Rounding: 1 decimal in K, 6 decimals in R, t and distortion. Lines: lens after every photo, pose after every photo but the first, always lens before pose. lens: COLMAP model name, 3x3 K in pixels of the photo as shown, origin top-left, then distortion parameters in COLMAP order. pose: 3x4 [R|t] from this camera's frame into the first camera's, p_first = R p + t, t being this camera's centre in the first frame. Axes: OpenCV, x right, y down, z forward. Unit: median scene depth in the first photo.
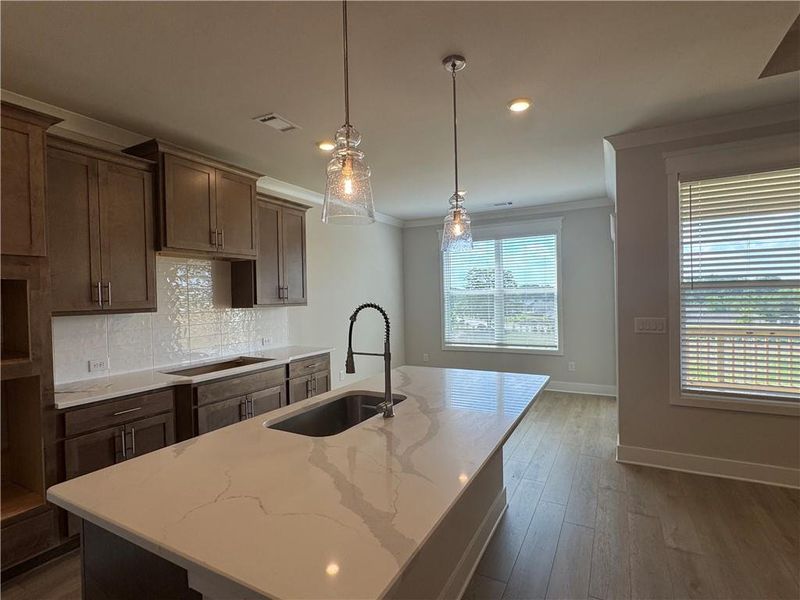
lens RADIAL K [[404.1, 0, 399.8], [0, 404.1, 302.8], [0, 0, 1]] dist [-0.002392, -0.000089]
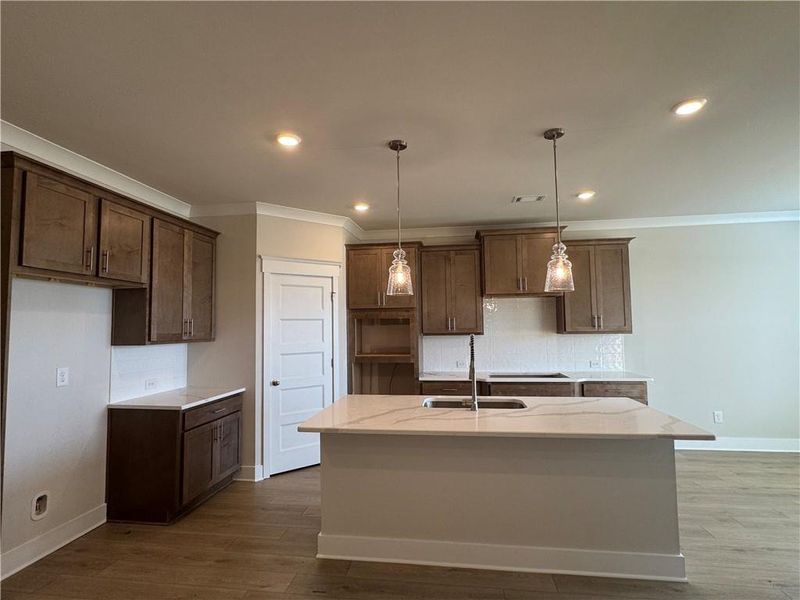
lens RADIAL K [[404.1, 0, 399.8], [0, 404.1, 302.8], [0, 0, 1]] dist [-0.002392, -0.000089]
pose [[0.348607, -0.040452, -0.936395, 0.759983], [-0.007739, 0.998910, -0.046034, -0.028045], [0.937237, 0.023294, 0.347914, 0.123440]]
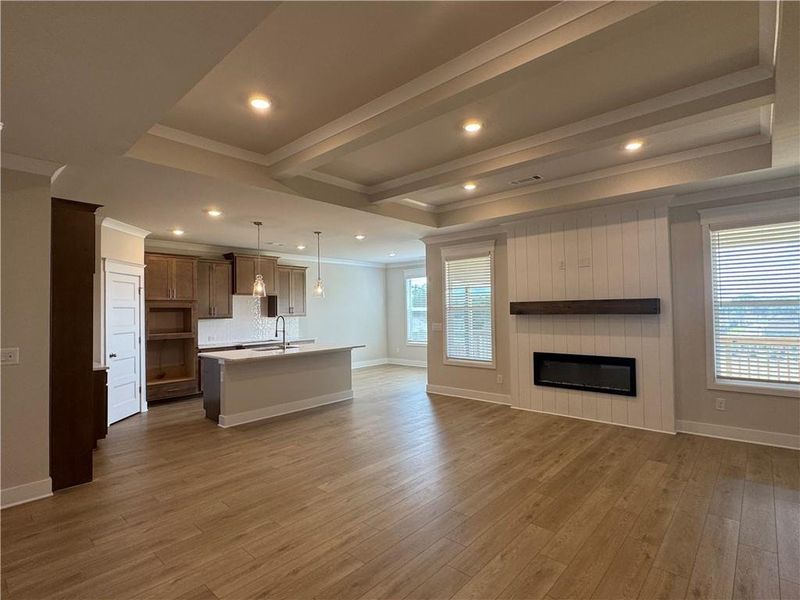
lens RADIAL K [[404.1, 0, 399.8], [0, 404.1, 302.8], [0, 0, 1]] dist [-0.002392, -0.000089]
pose [[0.972550, 0.000912, -0.232694, 0.982675], [-0.007539, 0.999591, -0.027588, -0.013237], [0.232574, 0.028585, 0.972159, -1.192758]]
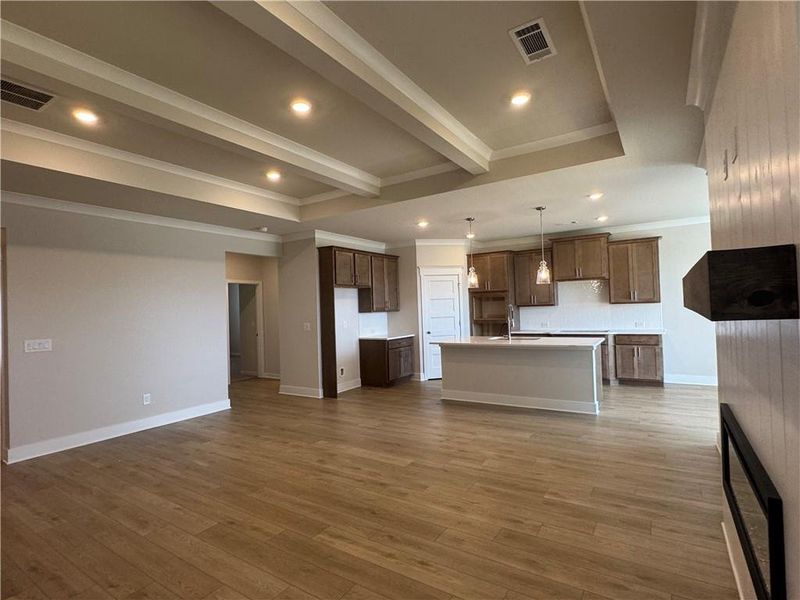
lens RADIAL K [[404.1, 0, 399.8], [0, 404.1, 302.8], [0, 0, 1]] dist [-0.002392, -0.000089]
pose [[-0.076858, 0.012733, -0.996961, 1.905953], [0.020245, 0.999732, 0.011208, -0.042722], [0.996836, -0.019323, -0.077095, 0.224079]]
